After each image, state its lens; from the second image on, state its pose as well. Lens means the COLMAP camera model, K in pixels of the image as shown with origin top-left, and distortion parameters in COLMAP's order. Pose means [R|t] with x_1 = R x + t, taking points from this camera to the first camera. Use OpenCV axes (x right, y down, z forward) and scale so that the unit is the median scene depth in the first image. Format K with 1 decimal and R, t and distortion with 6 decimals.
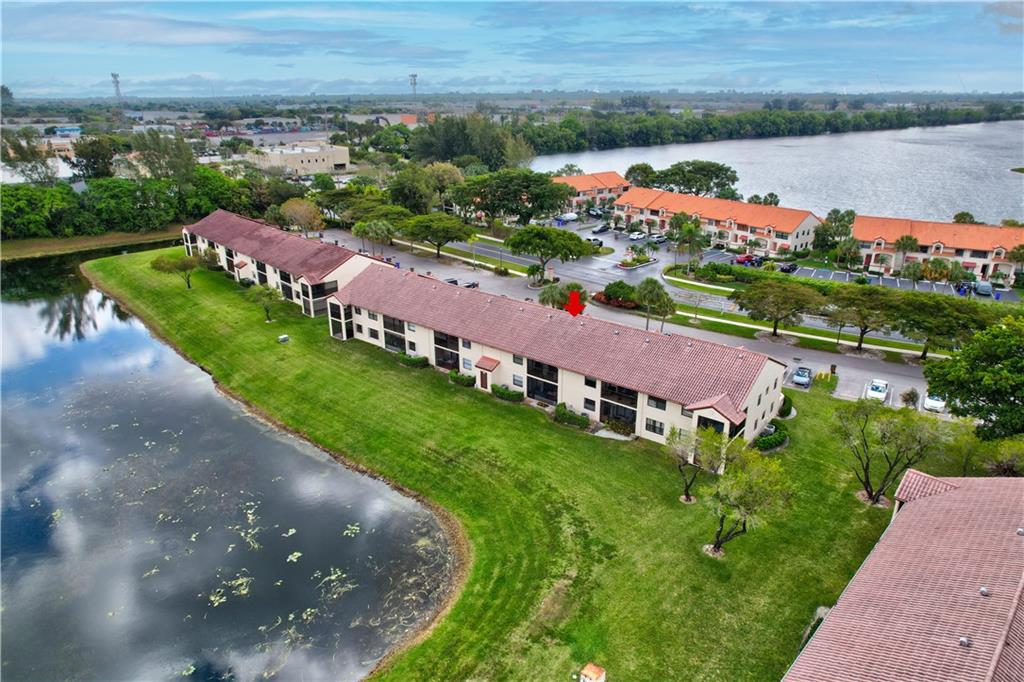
lens RADIAL K [[653.6, 0, 510.6], [0, 653.6, 337.6], [0, 0, 1]] dist [-0.081677, 0.073469]
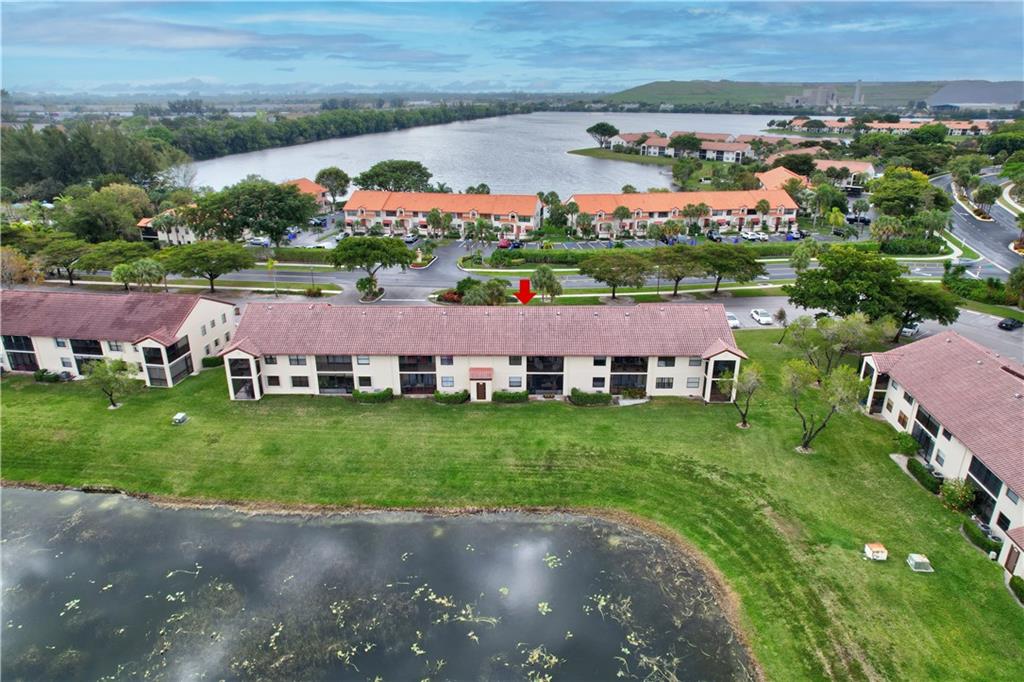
lens RADIAL K [[653.6, 0, 510.6], [0, 653.6, 337.6], [0, 0, 1]] dist [-0.081677, 0.073469]
pose [[0.784827, -0.216975, 0.580489, -0.338182], [0.217980, 0.973499, 0.069162, -0.043002], [-0.580112, 0.072255, 0.811325, 0.107325]]
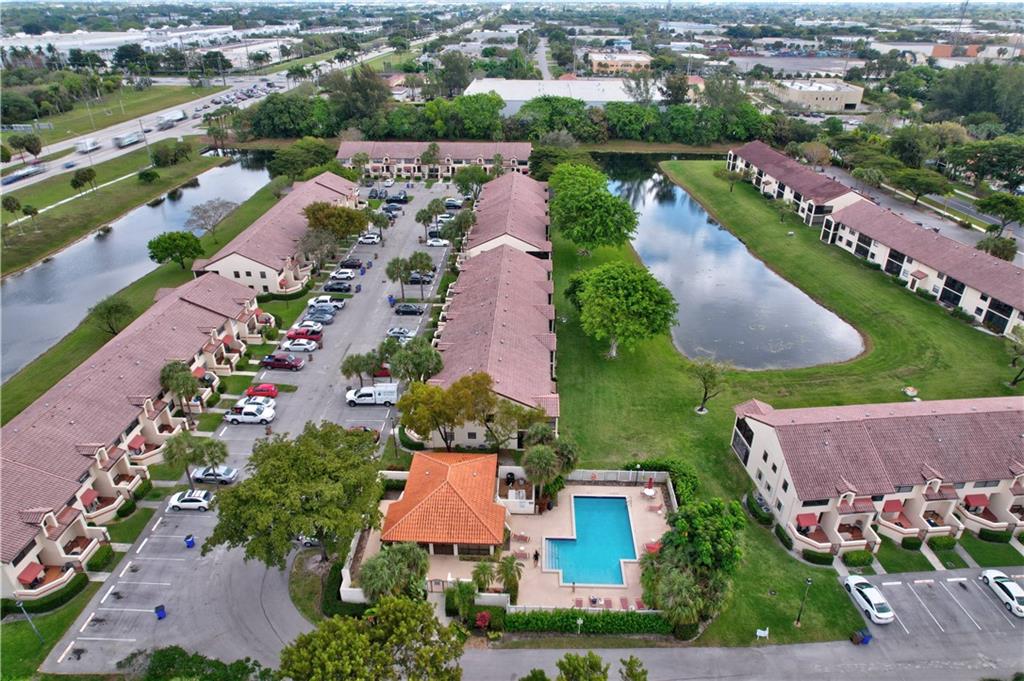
lens RADIAL K [[653.6, 0, 510.6], [0, 653.6, 337.1], [0, 0, 1]] dist [-0.081677, 0.073469]
pose [[0.762898, 0.305835, -0.569606, 0.086784], [-0.231954, 0.951858, 0.200410, 0.063731], [0.603476, -0.020770, 0.797110, -0.537159]]
